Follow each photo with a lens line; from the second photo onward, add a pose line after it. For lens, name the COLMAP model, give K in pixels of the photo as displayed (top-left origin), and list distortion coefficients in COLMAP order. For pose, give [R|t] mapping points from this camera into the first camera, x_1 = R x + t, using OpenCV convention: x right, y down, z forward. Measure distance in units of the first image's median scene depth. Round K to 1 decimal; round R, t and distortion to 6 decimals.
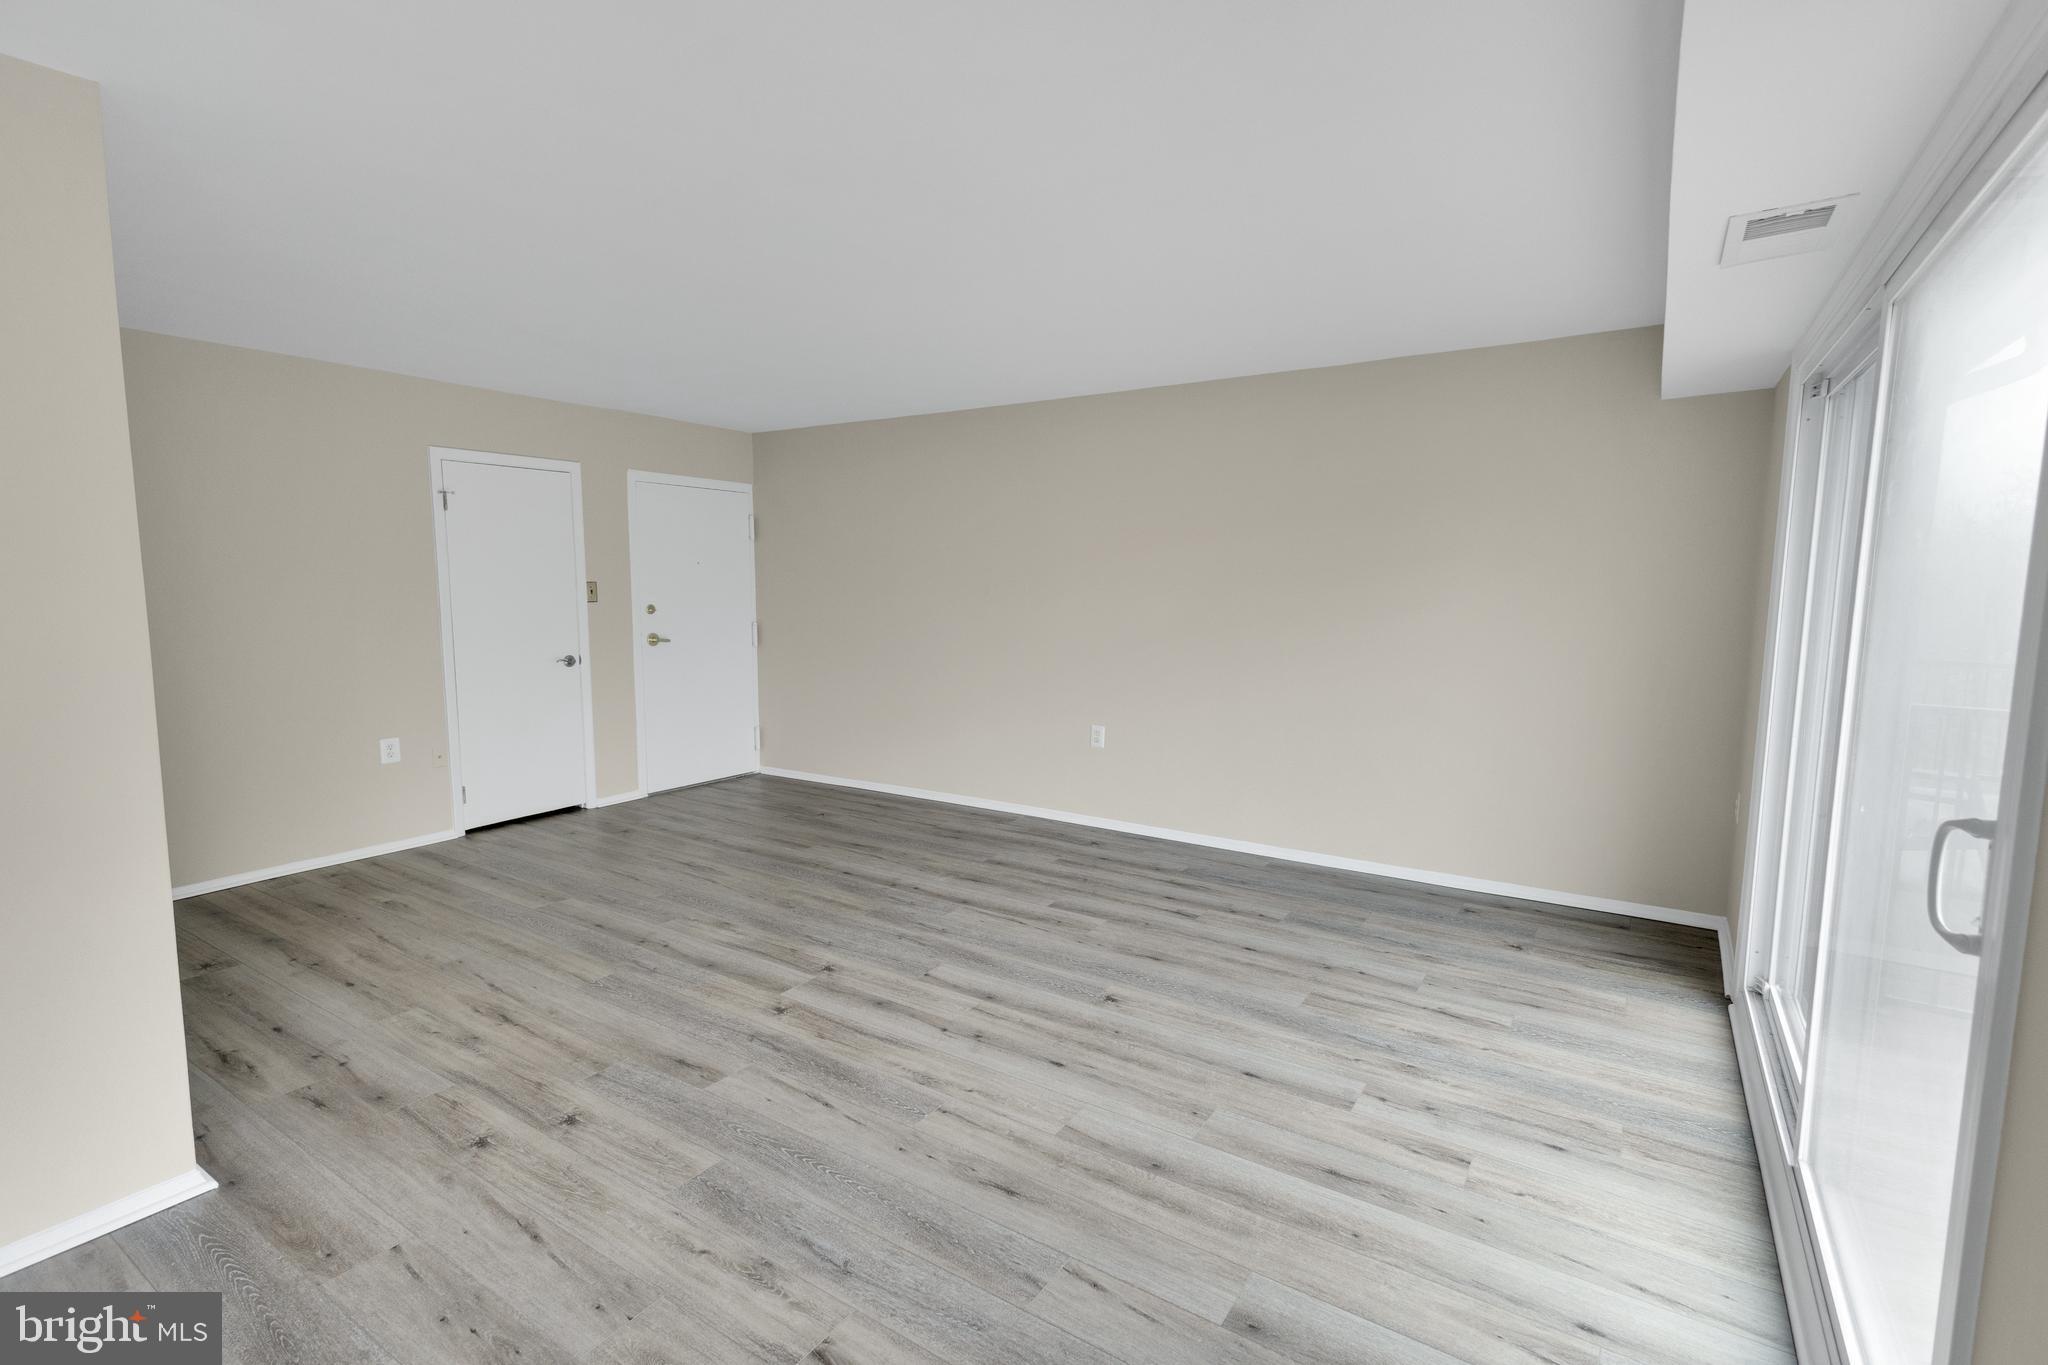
lens RADIAL K [[936.4, 0, 1024.0], [0, 936.4, 682.5], [0, 0, 1]] dist [0.017277, -0.006024]
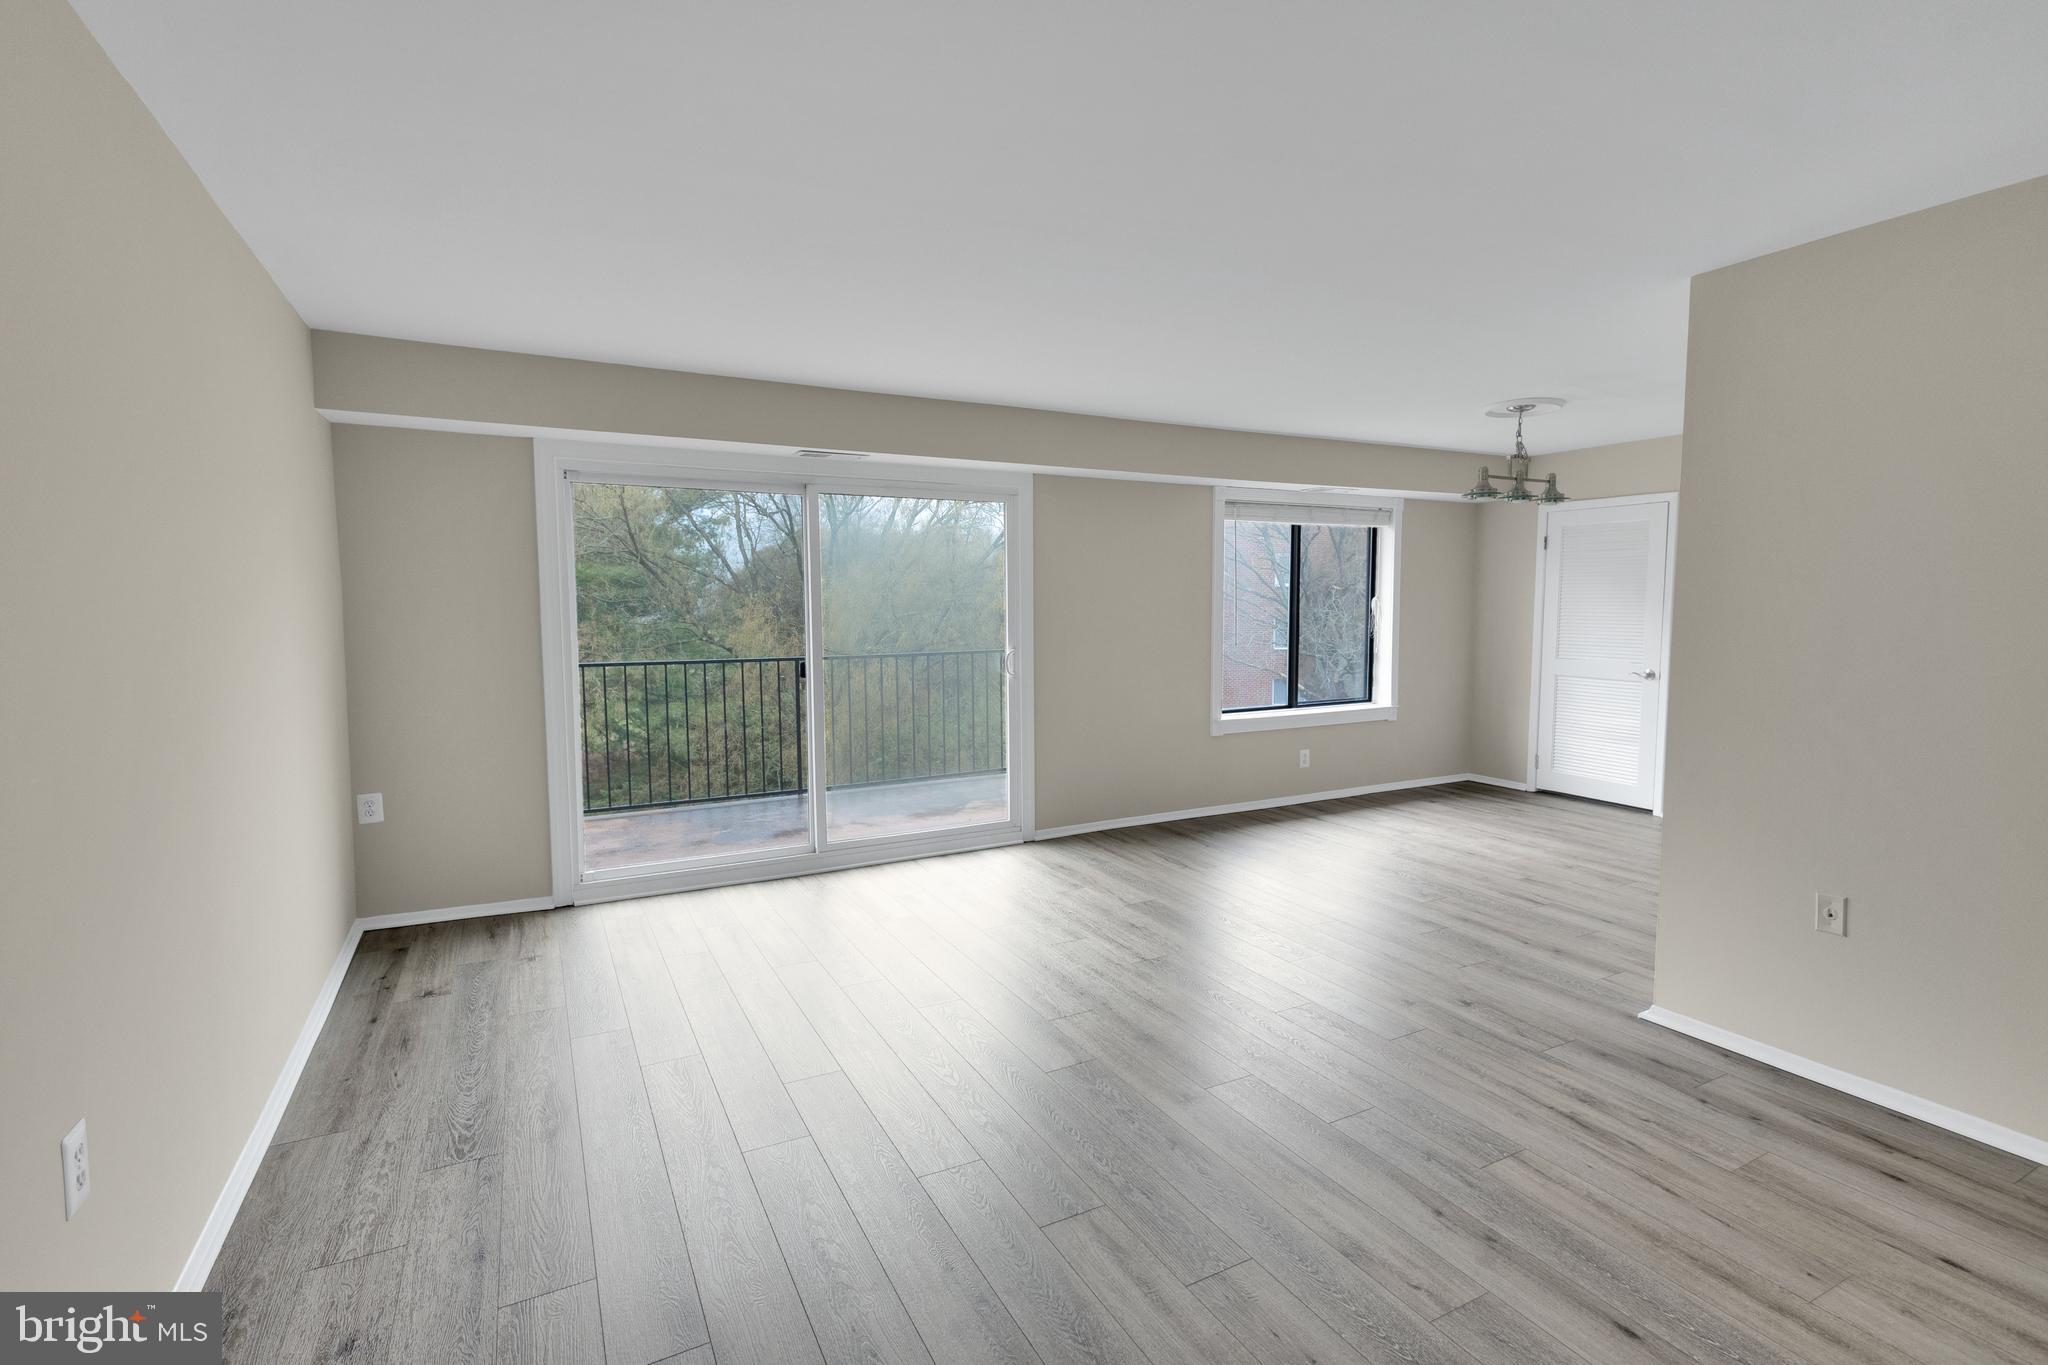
lens RADIAL K [[943.2, 0, 1019.3], [0, 943.2, 680.8], [0, 0, 1]] dist [0.010530, 0.000186]
pose [[-0.874330, -0.040590, 0.483631, -0.471235], [0.051926, 0.982953, 0.176370, -0.187418], [-0.482546, 0.179319, -0.857318, 1.750785]]
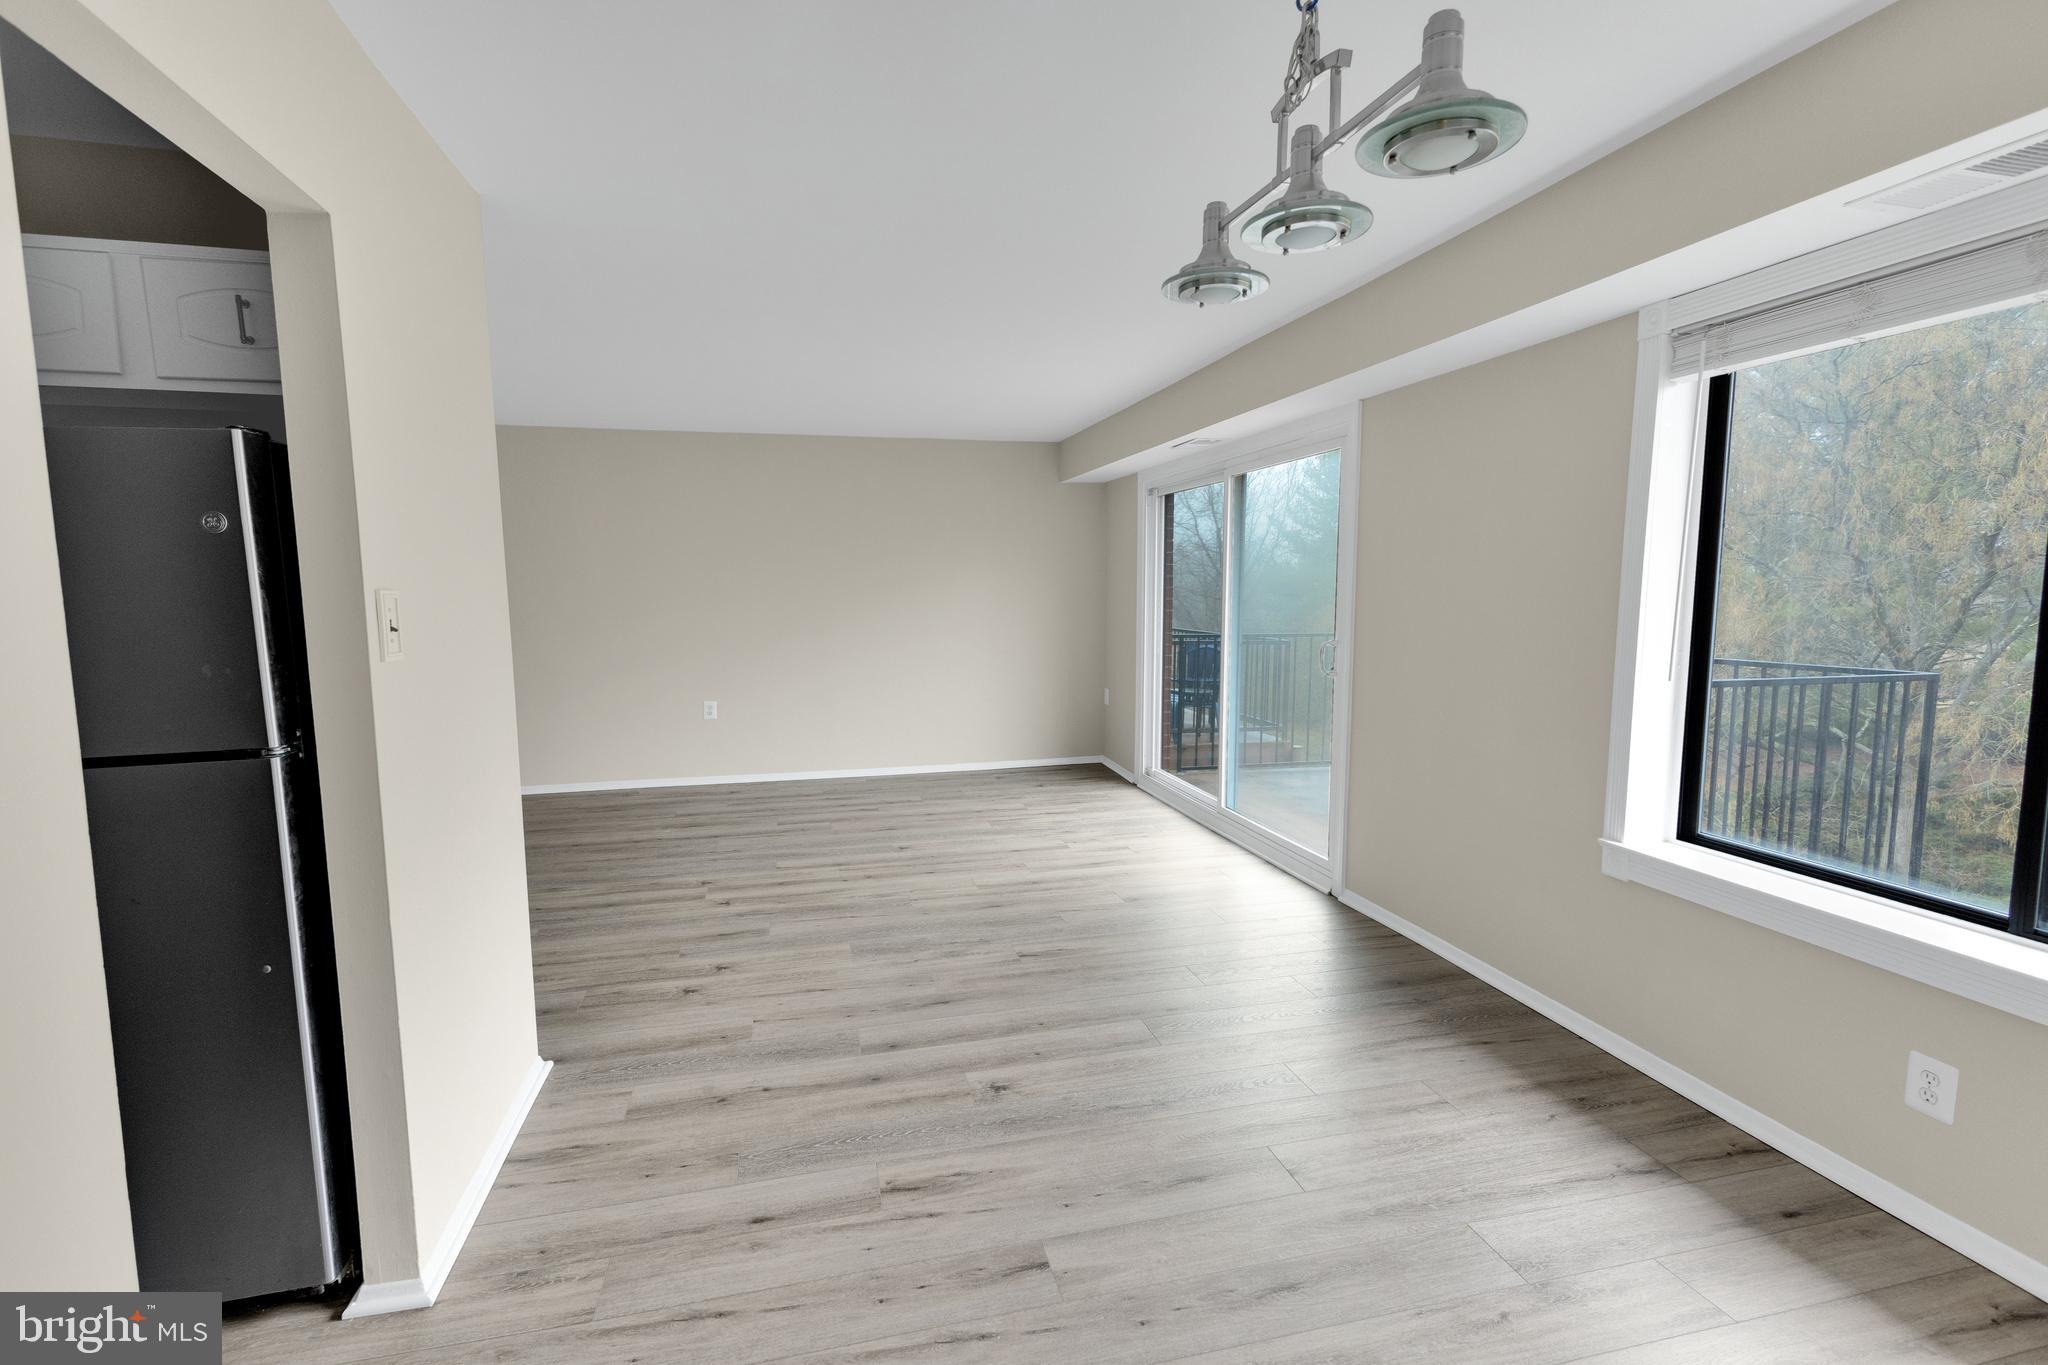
lens RADIAL K [[943.2, 0, 1019.3], [0, 943.2, 680.8], [0, 0, 1]] dist [0.010530, 0.000186]
pose [[0.682365, -0.083575, 0.726218, -0.872309], [0.086770, 0.995680, 0.033055, 0.023584], [-0.725844, 0.040458, 0.686669, -0.227904]]
